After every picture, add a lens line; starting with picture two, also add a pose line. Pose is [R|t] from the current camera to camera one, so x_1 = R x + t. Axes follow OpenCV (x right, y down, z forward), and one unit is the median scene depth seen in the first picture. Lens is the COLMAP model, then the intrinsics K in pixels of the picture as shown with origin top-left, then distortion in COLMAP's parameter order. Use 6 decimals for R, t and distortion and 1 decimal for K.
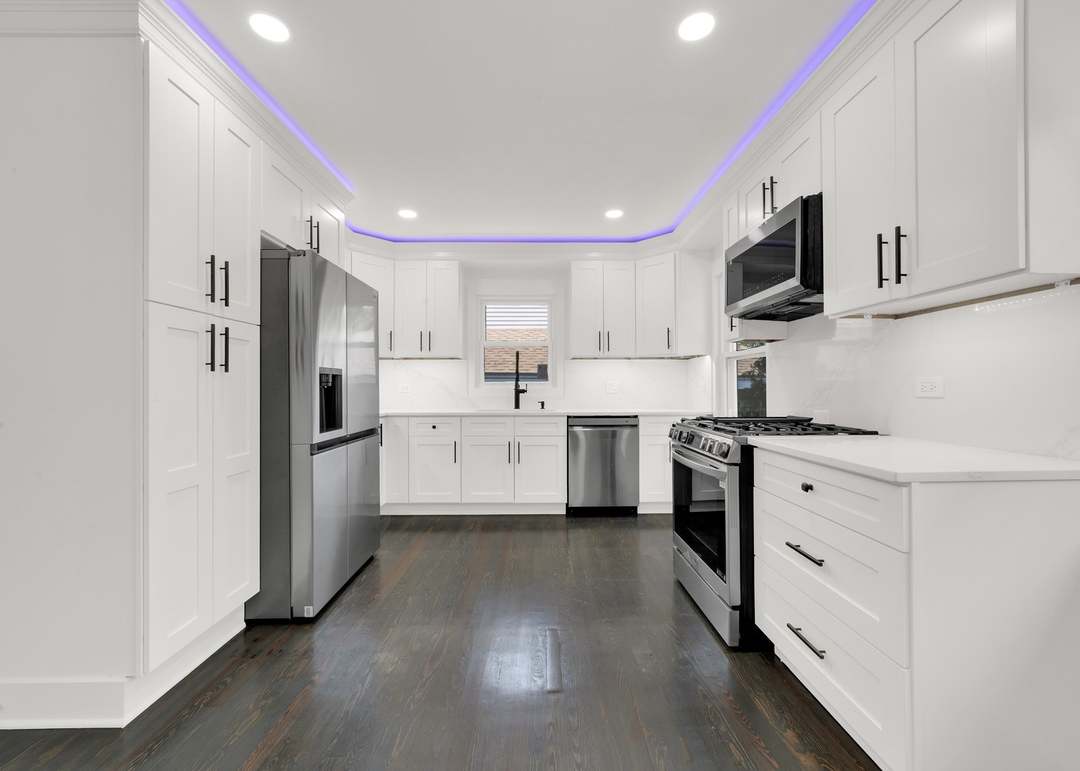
lens RADIAL K [[434.6, 0, 540.0], [0, 434.6, 385.5], [0, 0, 1]] dist [0.000324, 0.000102]
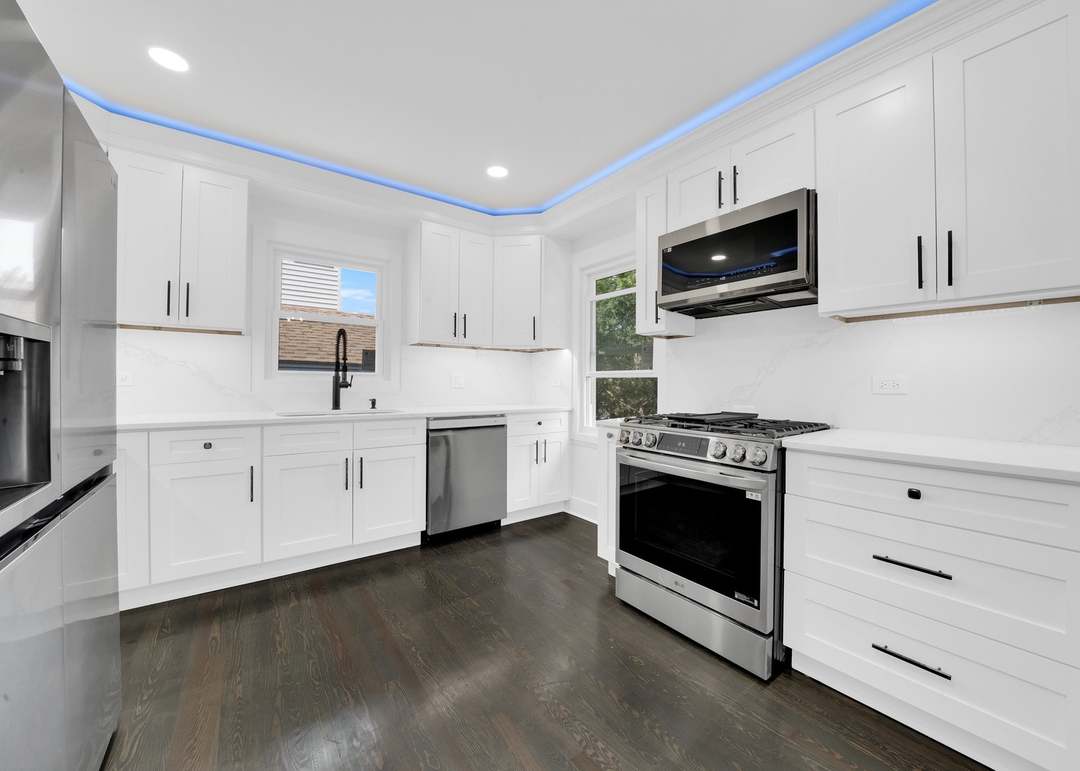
lens RADIAL K [[417.4, 0, 539.7], [0, 417.4, 381.5], [0, 0, 1]] dist [-0.001533, -0.000093]
pose [[0.814525, 0.008731, 0.580062, -0.203207], [-0.012018, 0.999926, 0.001824, 0.001731], [-0.580004, -0.008457, 0.814570, 0.278438]]
